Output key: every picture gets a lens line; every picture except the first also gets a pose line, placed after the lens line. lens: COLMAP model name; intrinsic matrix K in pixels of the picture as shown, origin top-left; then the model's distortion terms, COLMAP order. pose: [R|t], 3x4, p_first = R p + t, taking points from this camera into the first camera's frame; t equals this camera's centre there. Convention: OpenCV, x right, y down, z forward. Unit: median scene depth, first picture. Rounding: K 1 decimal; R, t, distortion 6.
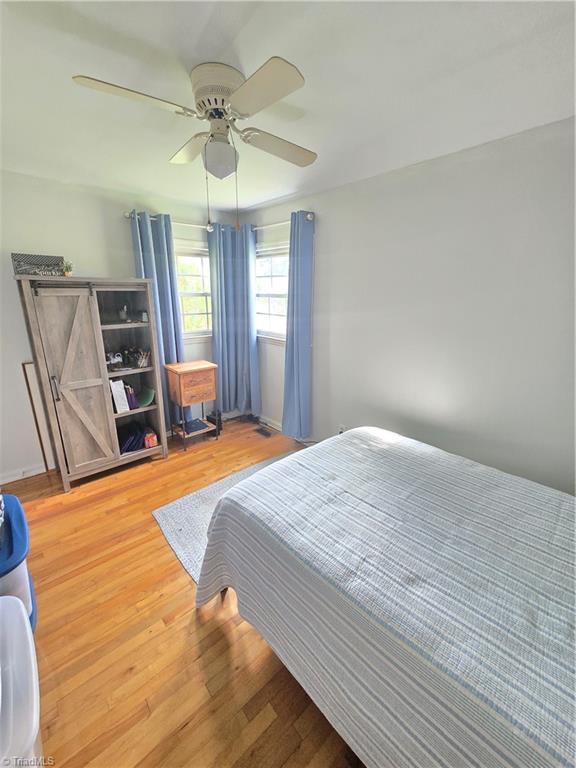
lens RADIAL K [[315.5, 0, 286.2], [0, 315.5, 383.7], [0, 0, 1]] dist [-0.002410, -0.000325]
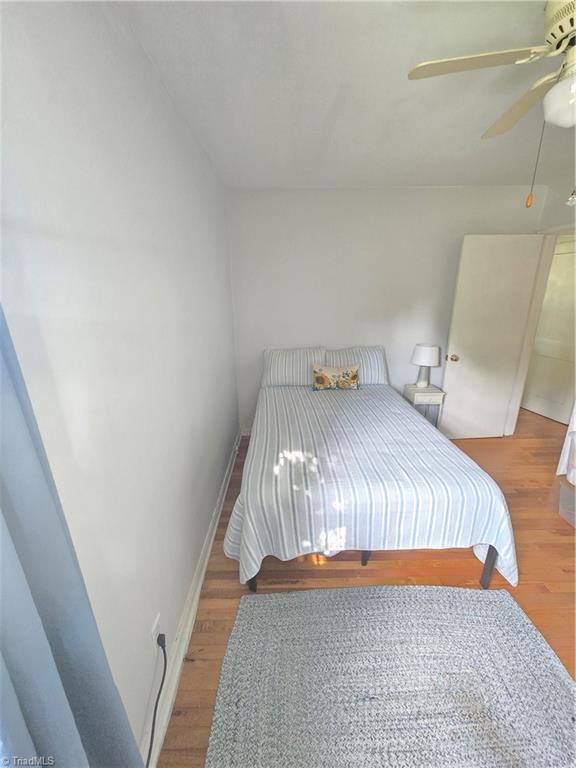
lens RADIAL K [[315.5, 0, 287.9], [0, 315.5, 385.3], [0, 0, 1]] dist [-0.002410, -0.000325]
pose [[-0.749981, -0.207912, 0.627934, -0.233574], [0.182812, 0.847187, 0.498852, -0.493943], [-0.635695, 0.488923, -0.597366, 1.688447]]
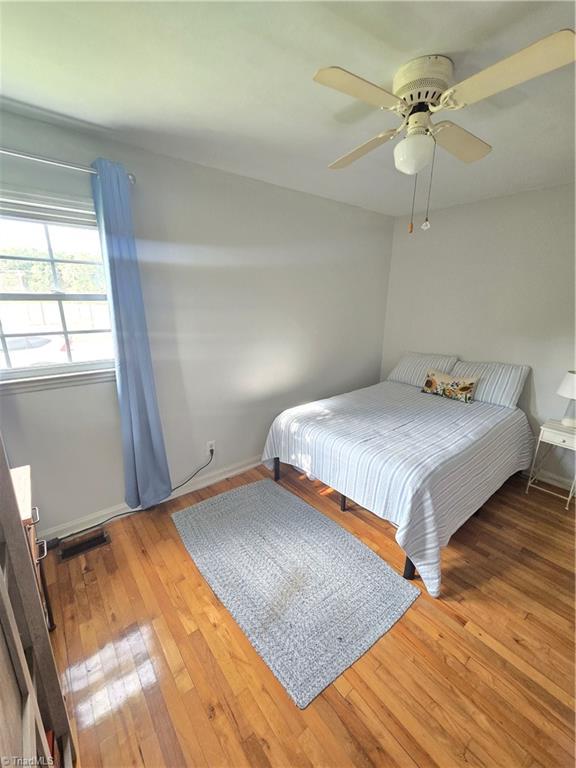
lens RADIAL K [[315.5, 0, 288.0], [0, 315.5, 384.3], [0, 0, 1]] dist [-0.002410, -0.000325]
pose [[0.059536, -0.279153, 0.958399, -1.049298], [0.275495, 0.927409, 0.253013, -0.316435], [-0.959457, 0.248971, 0.132119, 1.097635]]
